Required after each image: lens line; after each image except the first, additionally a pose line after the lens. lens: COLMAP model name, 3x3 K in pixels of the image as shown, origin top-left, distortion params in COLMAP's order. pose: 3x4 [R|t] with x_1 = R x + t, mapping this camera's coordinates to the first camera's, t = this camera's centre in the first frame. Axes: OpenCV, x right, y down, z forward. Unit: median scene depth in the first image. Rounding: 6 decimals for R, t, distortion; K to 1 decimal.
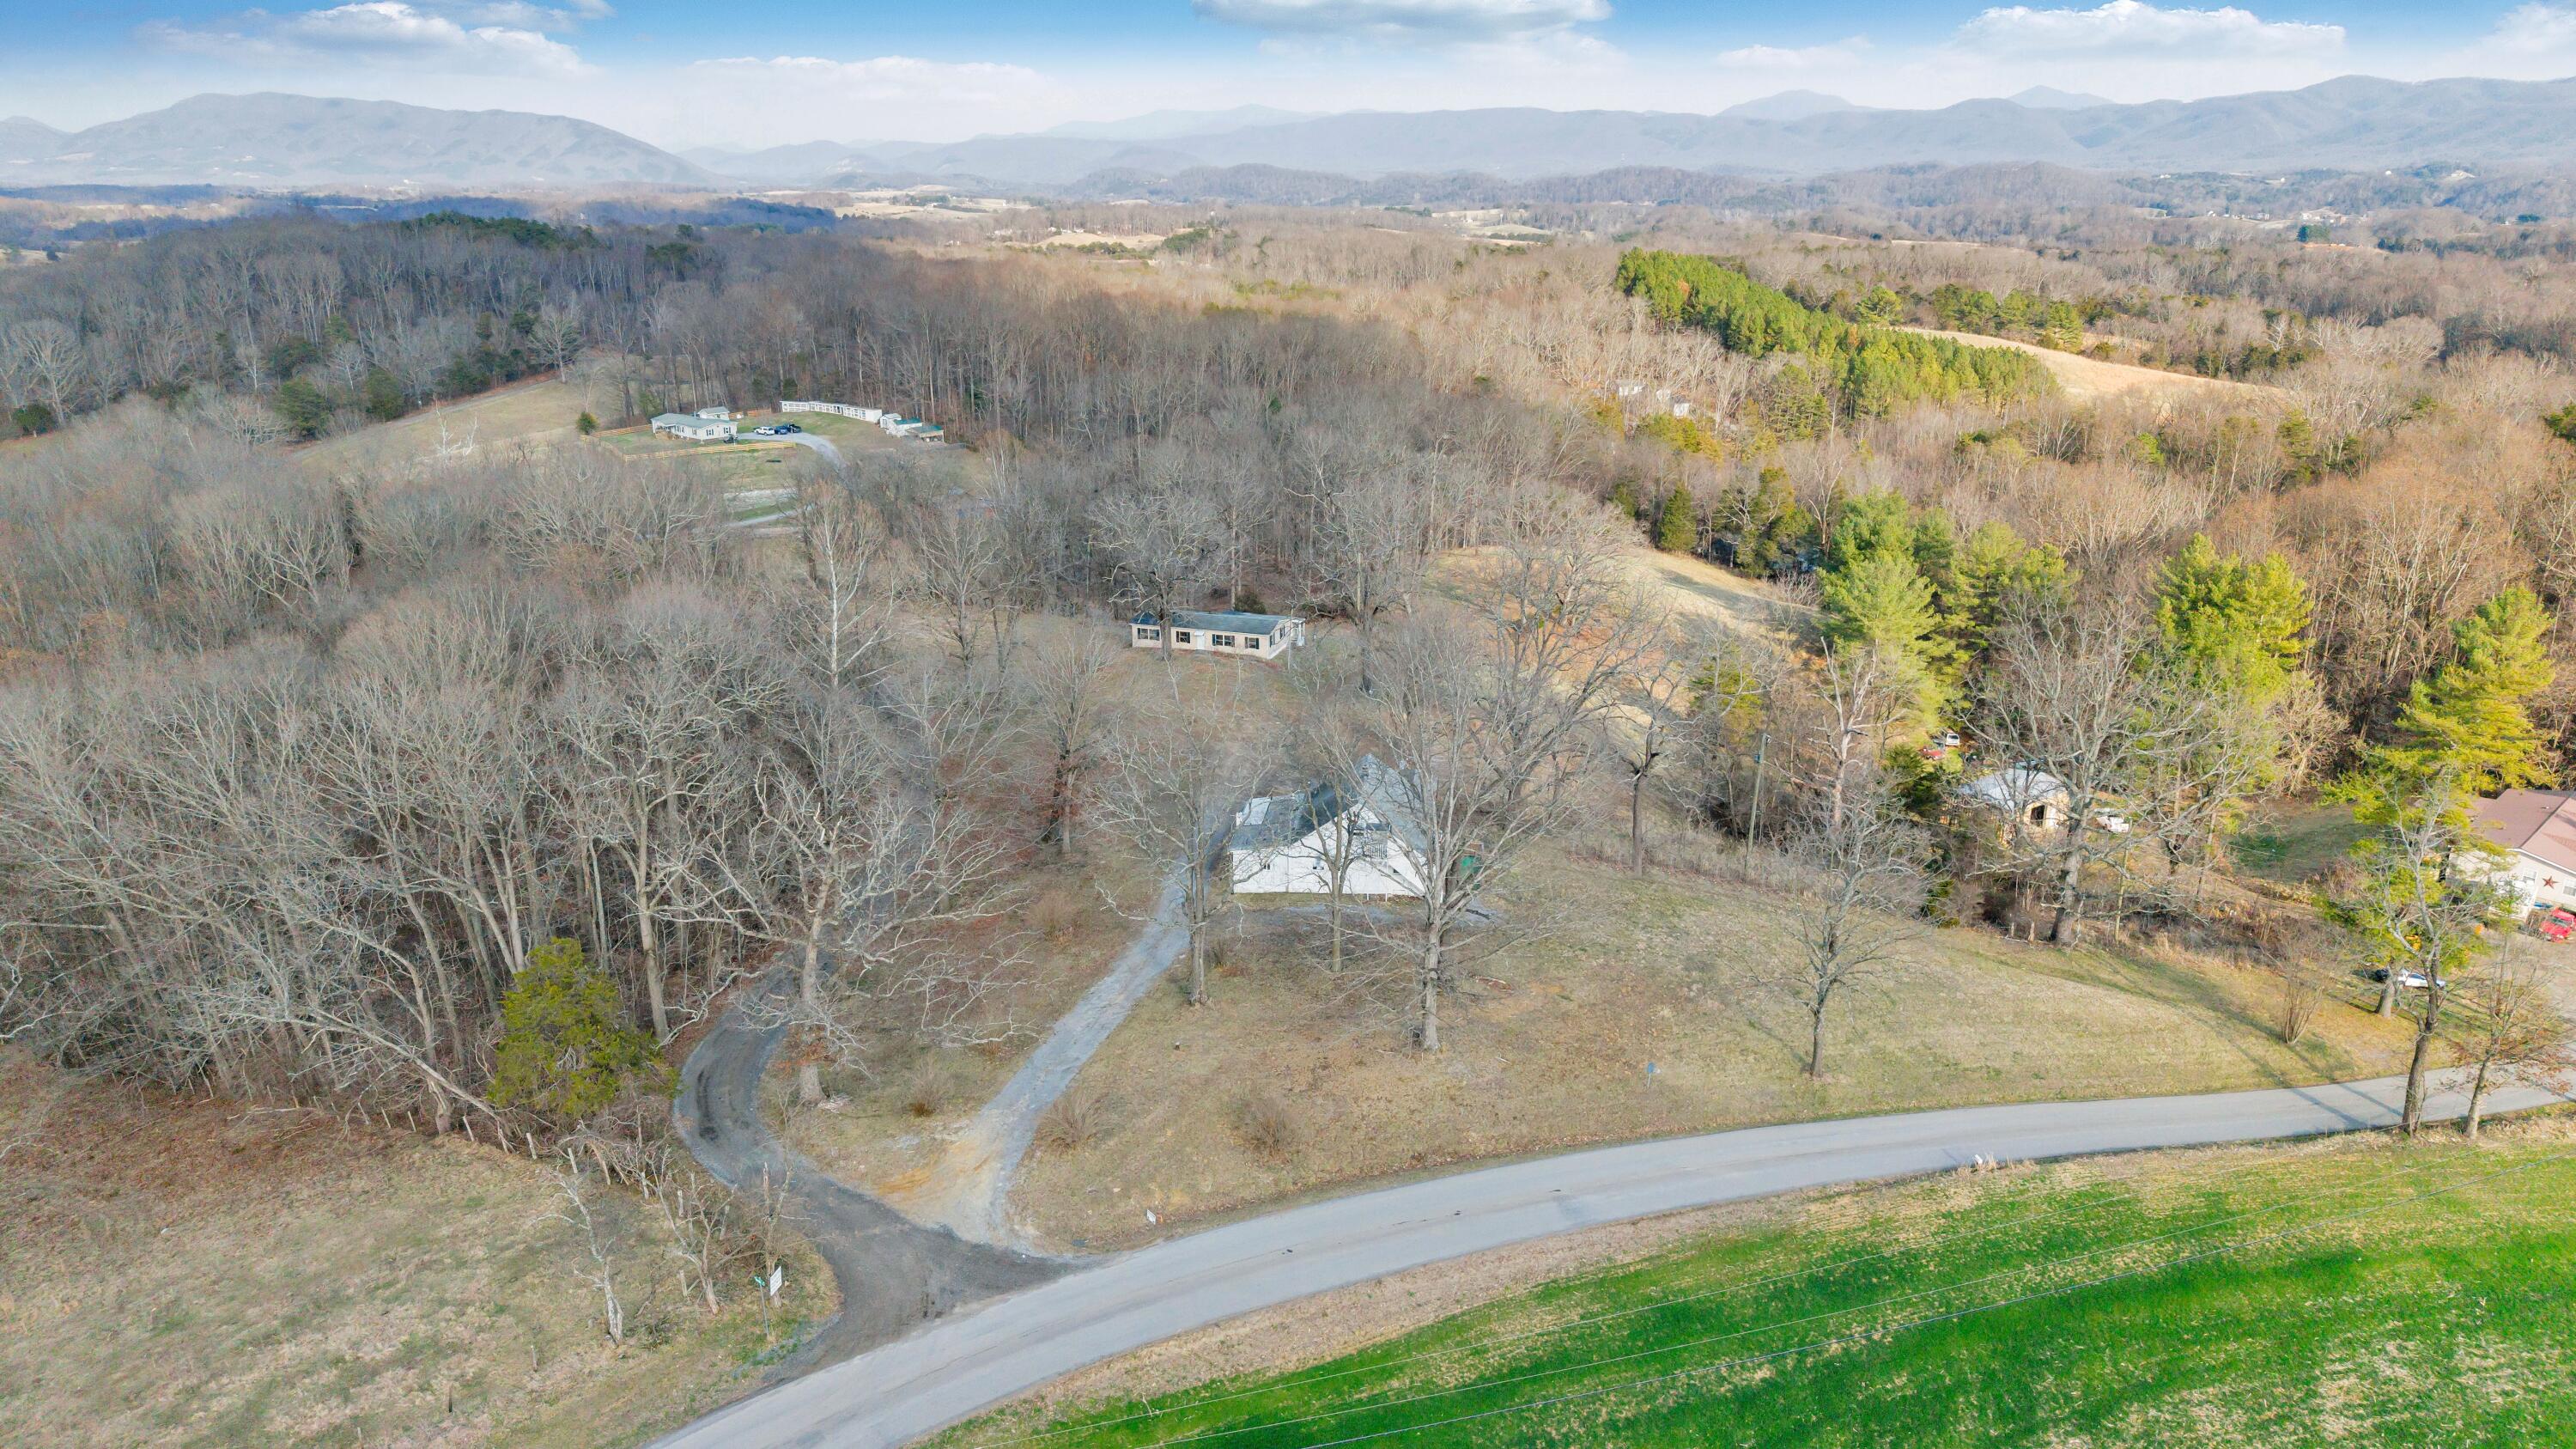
lens RADIAL K [[1725.7, 0, 1290.4], [0, 1725.7, 733.5], [0, 0, 1]] dist [0.020750, -0.023344]
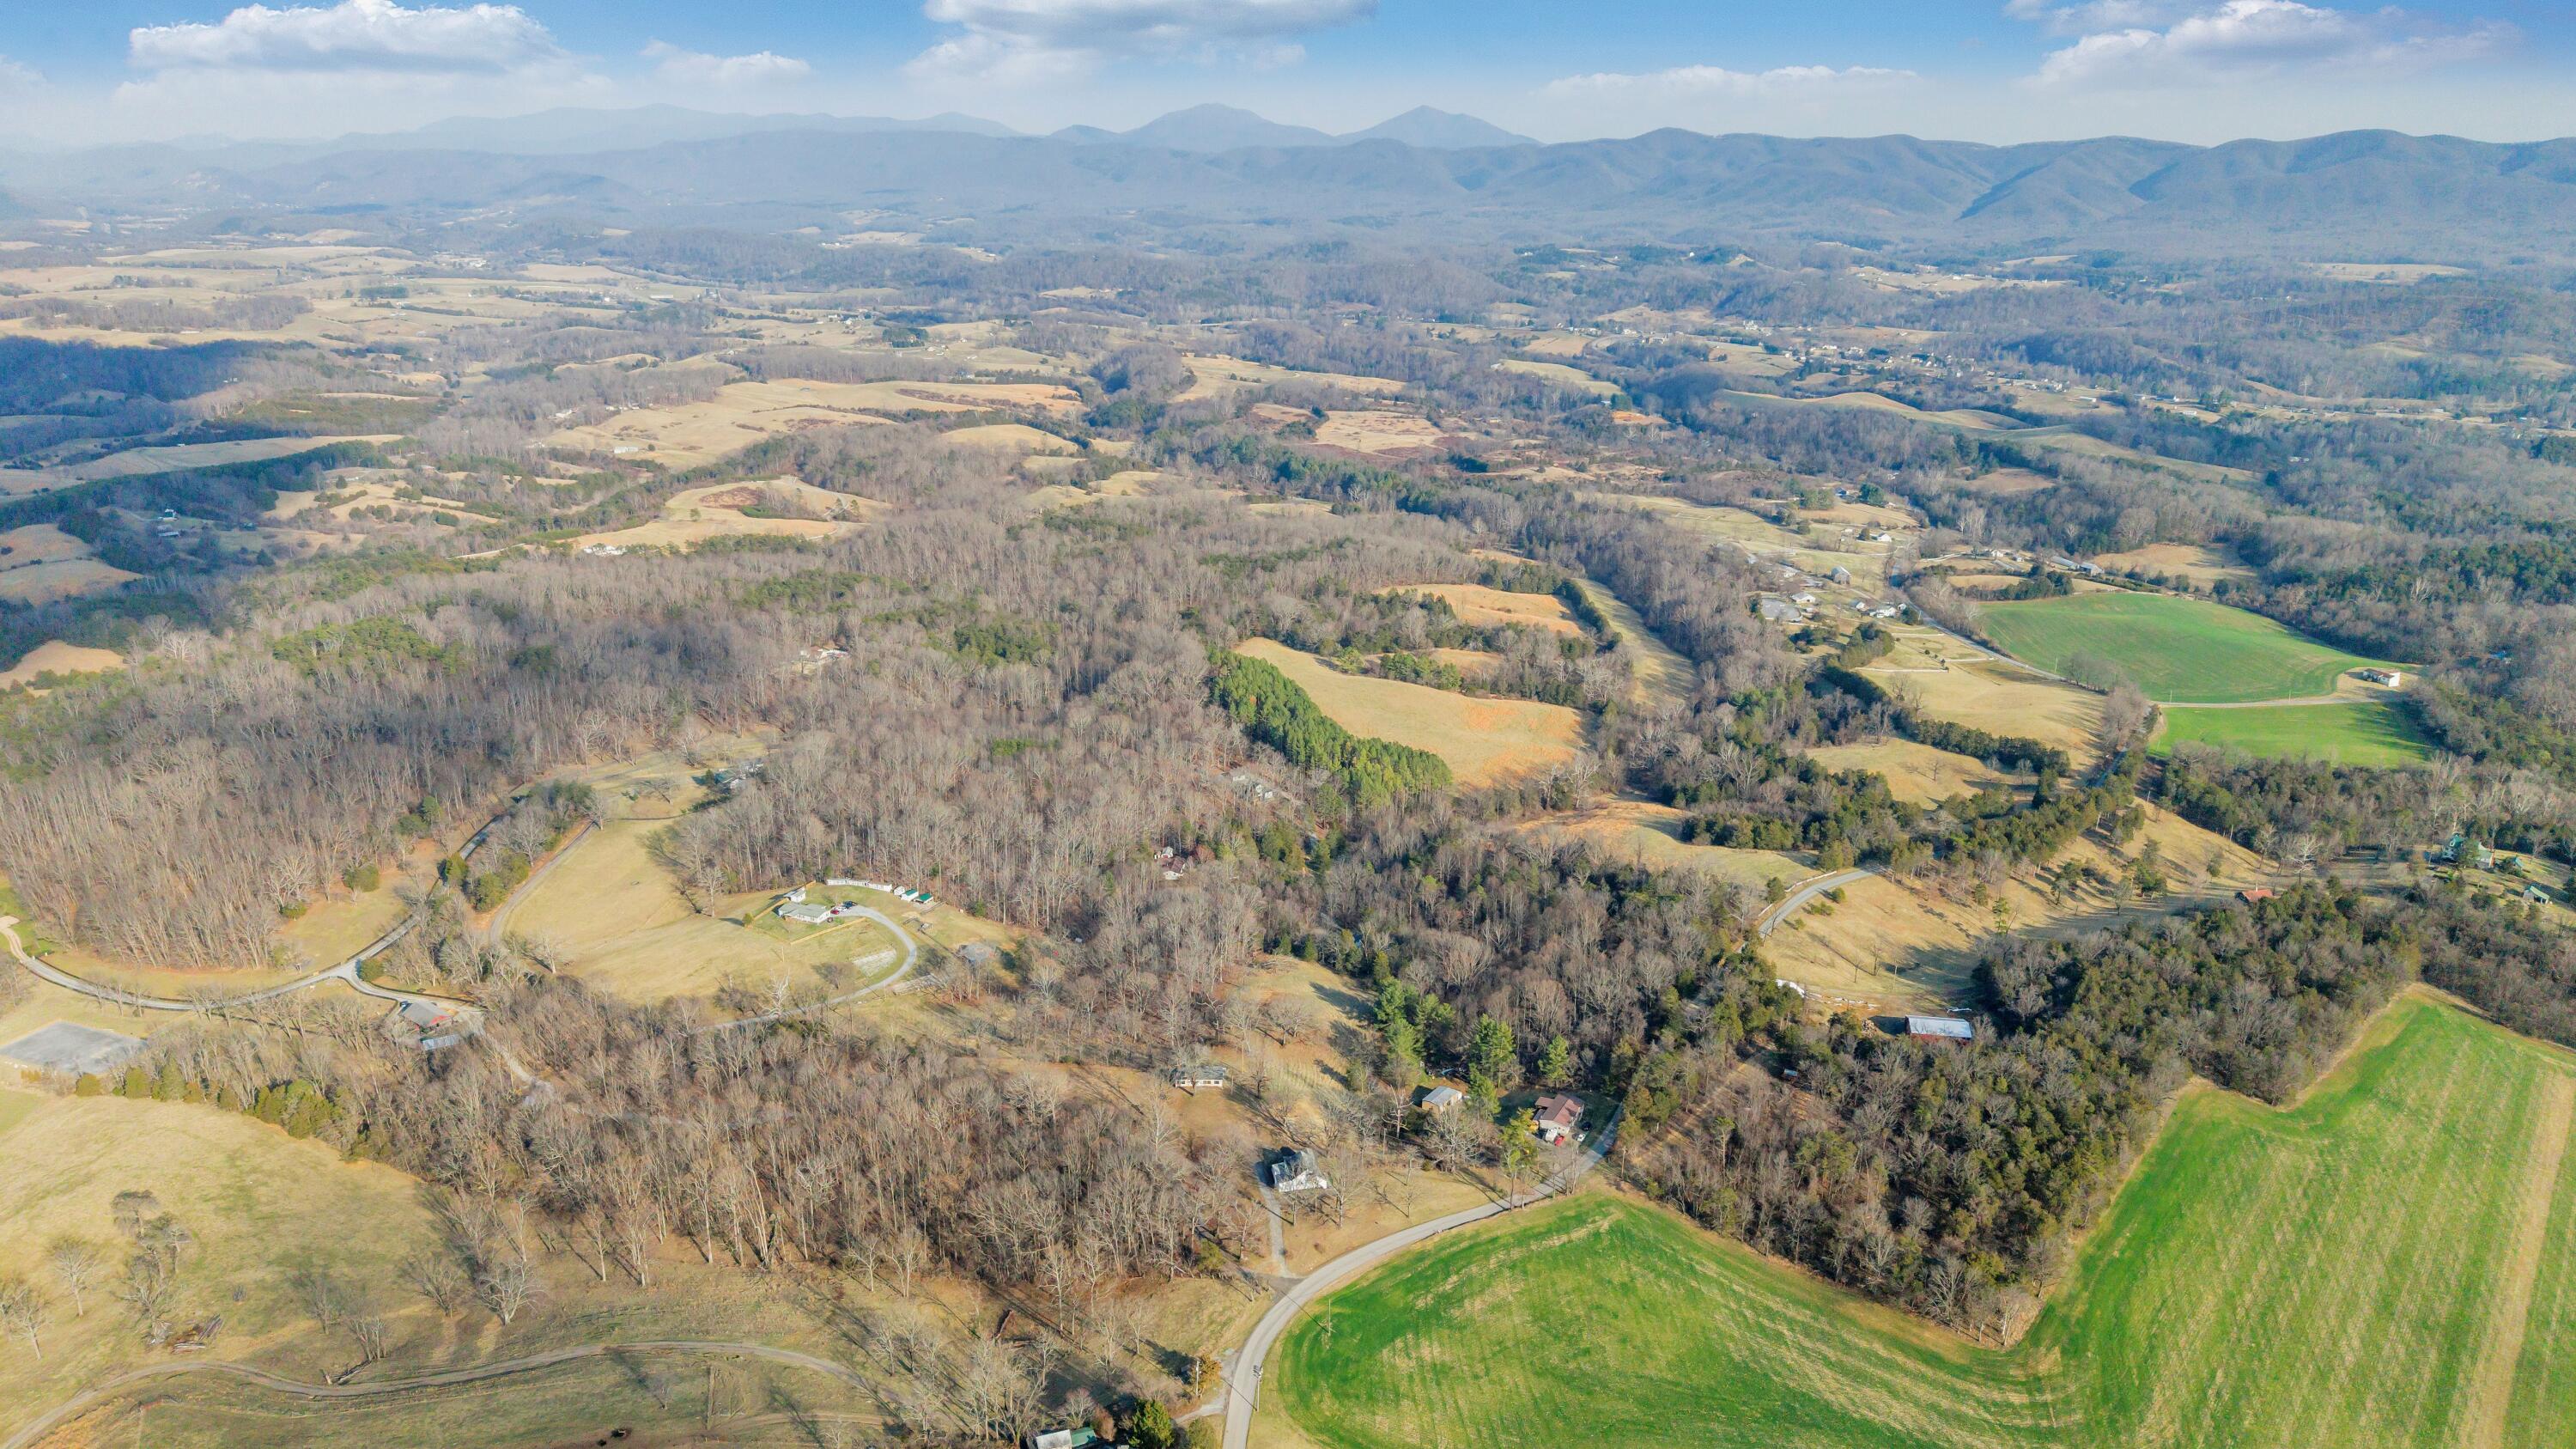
lens RADIAL K [[1731.7, 0, 1293.5], [0, 1731.7, 719.1], [0, 0, 1]] dist [0.022739, -0.034201]
pose [[0.950645, -0.090764, 0.296708, -1.335173], [0.091101, 0.995760, 0.012723, -1.294575], [-0.296605, 0.014936, 0.954883, -3.622853]]
